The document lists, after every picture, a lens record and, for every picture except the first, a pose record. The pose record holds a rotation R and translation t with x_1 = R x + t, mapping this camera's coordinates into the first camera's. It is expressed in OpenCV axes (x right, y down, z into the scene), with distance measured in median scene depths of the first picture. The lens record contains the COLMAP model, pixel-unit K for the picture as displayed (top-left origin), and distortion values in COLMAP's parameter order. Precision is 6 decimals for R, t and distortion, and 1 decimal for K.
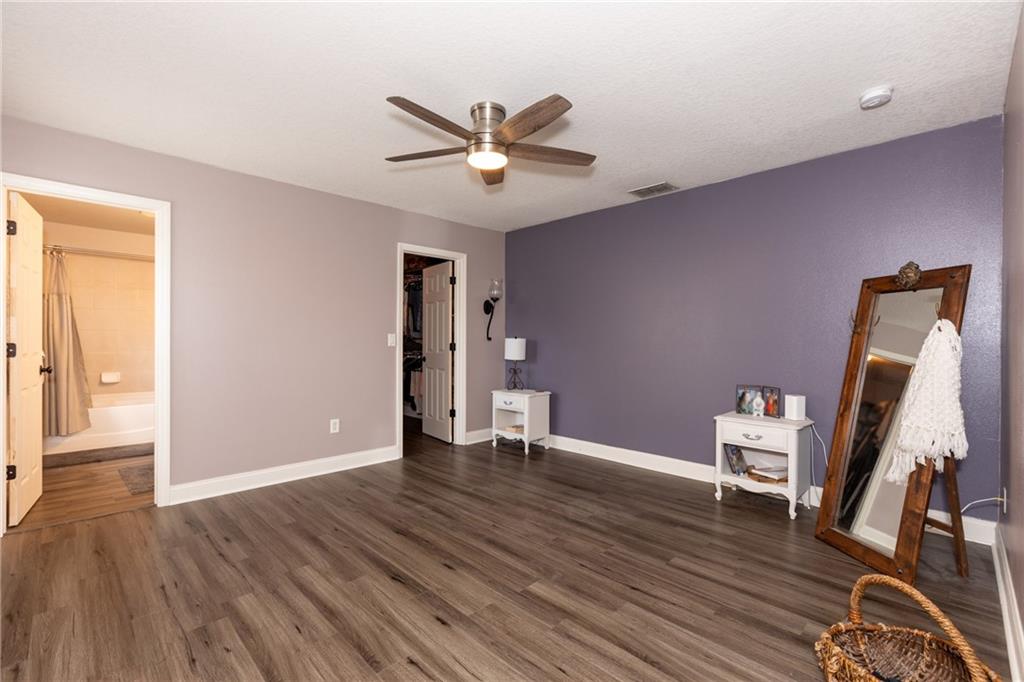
lens RADIAL K [[452.2, 0, 510.7], [0, 452.2, 343.6], [0, 0, 1]] dist [-0.001191, -0.000766]
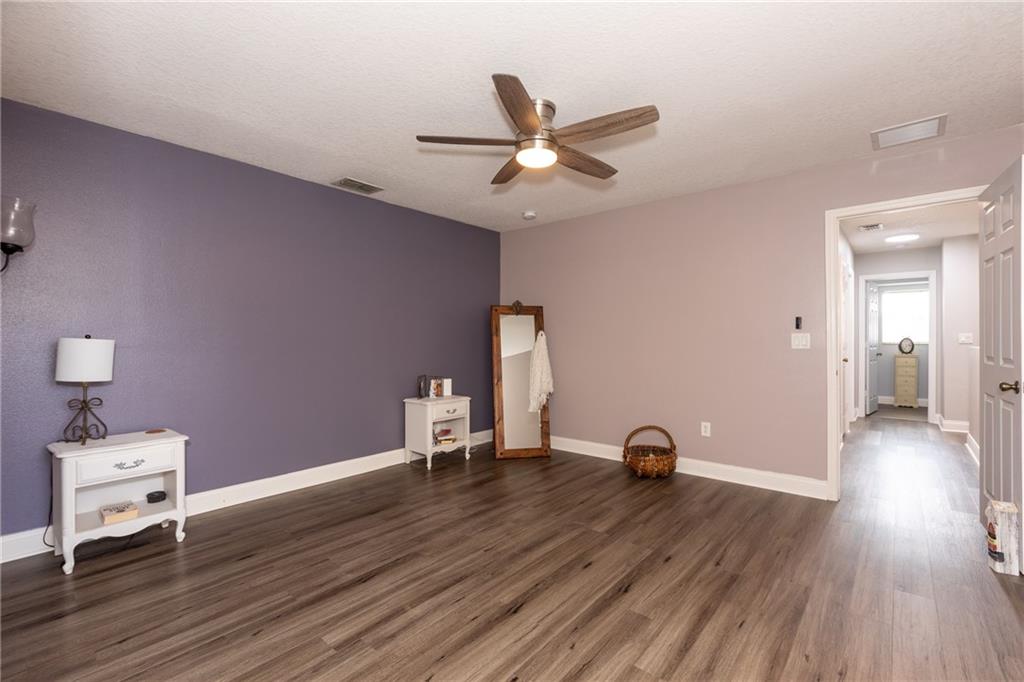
lens RADIAL K [[452.2, 0, 511.3], [0, 452.2, 341.0], [0, 0, 1]] dist [-0.001191, -0.000766]
pose [[-0.086192, -0.004122, 0.996270, -0.880568], [0.008757, 0.999950, 0.004895, -0.010863], [-0.996240, 0.009147, -0.086152, 0.978670]]
